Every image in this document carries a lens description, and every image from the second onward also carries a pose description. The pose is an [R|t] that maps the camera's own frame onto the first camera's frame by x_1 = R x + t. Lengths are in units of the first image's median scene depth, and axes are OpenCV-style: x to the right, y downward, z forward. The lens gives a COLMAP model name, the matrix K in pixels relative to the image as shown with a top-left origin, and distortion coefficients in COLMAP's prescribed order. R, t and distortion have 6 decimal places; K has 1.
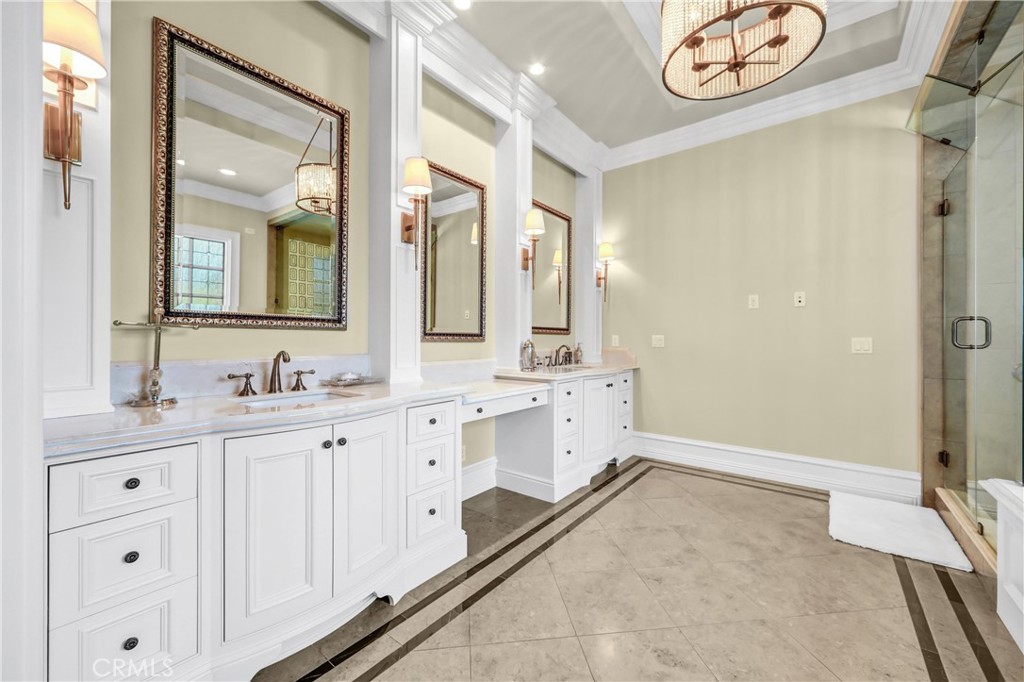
lens RADIAL K [[401.6, 0, 508.1], [0, 401.6, 338.3], [0, 0, 1]] dist [-0.007902, 0.000912]
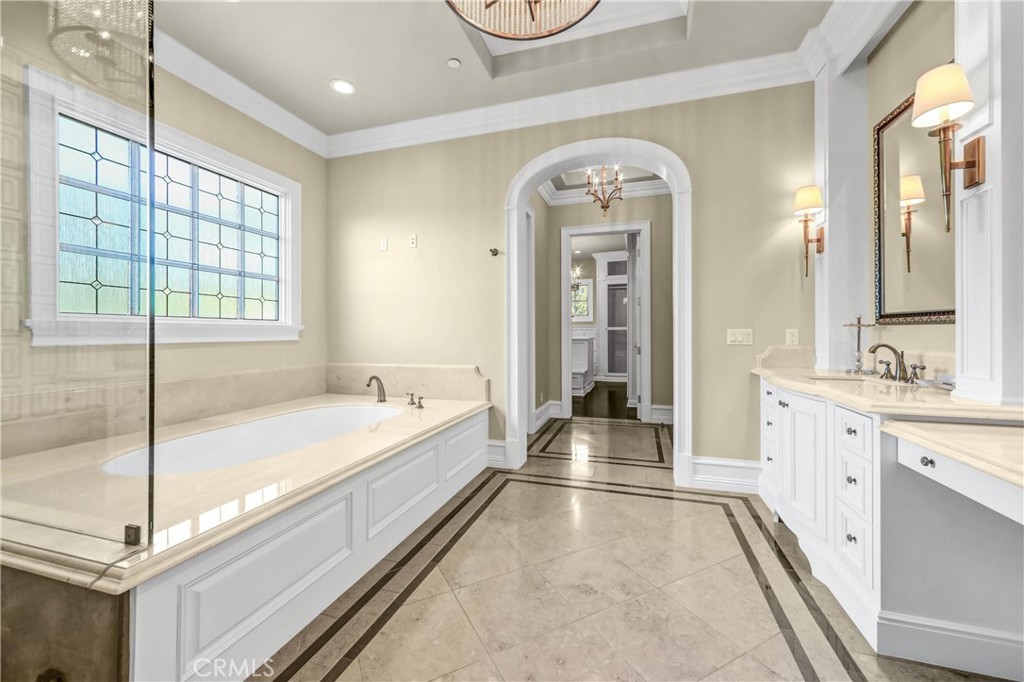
lens RADIAL K [[401.6, 0, 514.8], [0, 401.6, 334.0], [0, 0, 1]] dist [-0.007902, 0.000912]
pose [[-0.931218, 0.000872, -0.364462, 0.541117], [0.001551, 0.999998, -0.001569, 0.002843], [0.364460, -0.002026, -0.931217, 1.065926]]
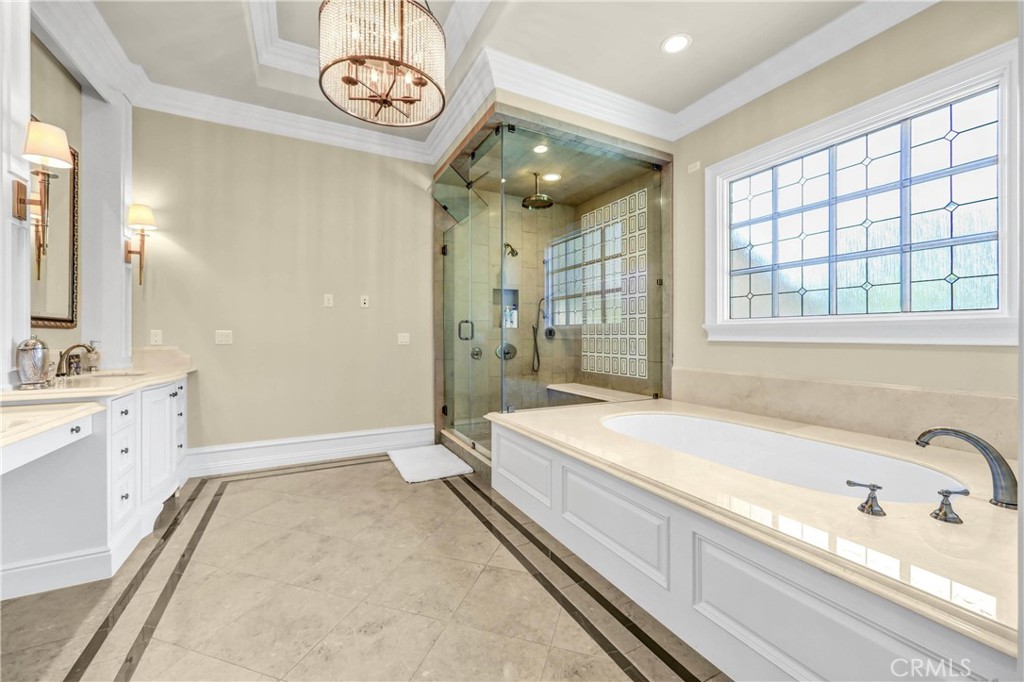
lens RADIAL K [[401.6, 0, 513.6], [0, 401.6, 337.3], [0, 0, 1]] dist [-0.007902, 0.000912]
pose [[0.404334, -0.009403, 0.914563, -0.222047], [0.001189, 0.999952, 0.009755, -0.000731], [-0.914611, -0.002857, 0.404326, 0.107337]]
